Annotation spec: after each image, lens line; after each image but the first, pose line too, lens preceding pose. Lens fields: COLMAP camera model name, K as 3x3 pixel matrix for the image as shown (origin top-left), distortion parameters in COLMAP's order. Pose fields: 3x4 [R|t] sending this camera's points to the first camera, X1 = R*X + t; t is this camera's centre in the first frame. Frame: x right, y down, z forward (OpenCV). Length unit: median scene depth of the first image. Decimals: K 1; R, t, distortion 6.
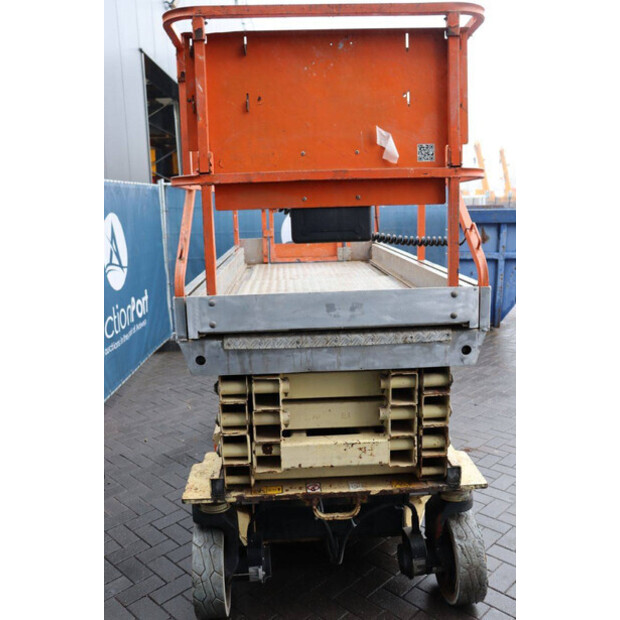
lens RADIAL K [[582.1, 0, 309.7], [0, 582.1, 309.5], [0, 0, 1]] dist [-0.074947, 0.000000]
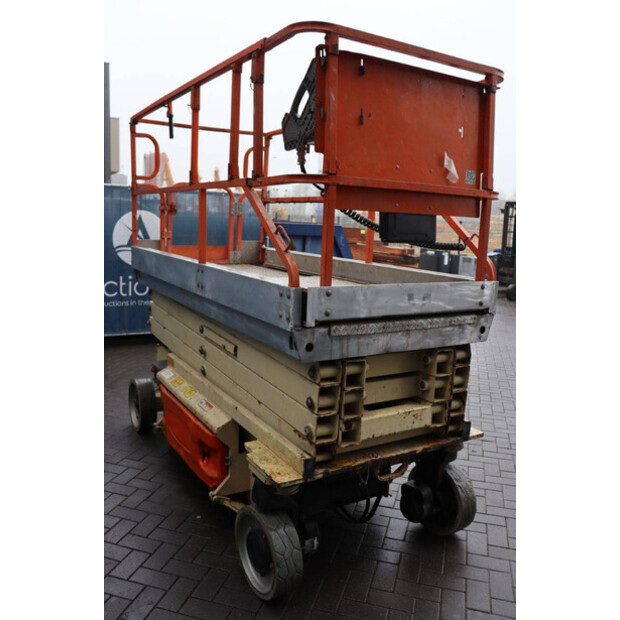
lens RADIAL K [[557.7, 0, 312.5], [0, 557.7, 311.8], [0, 0, 1]] dist [-0.107773, 0.007071]
pose [[0.871021, -0.015520, 0.491001, -0.668724], [0.021679, 0.999741, -0.006858, 0.028777], [-0.490768, 0.016618, 0.871132, 0.100412]]
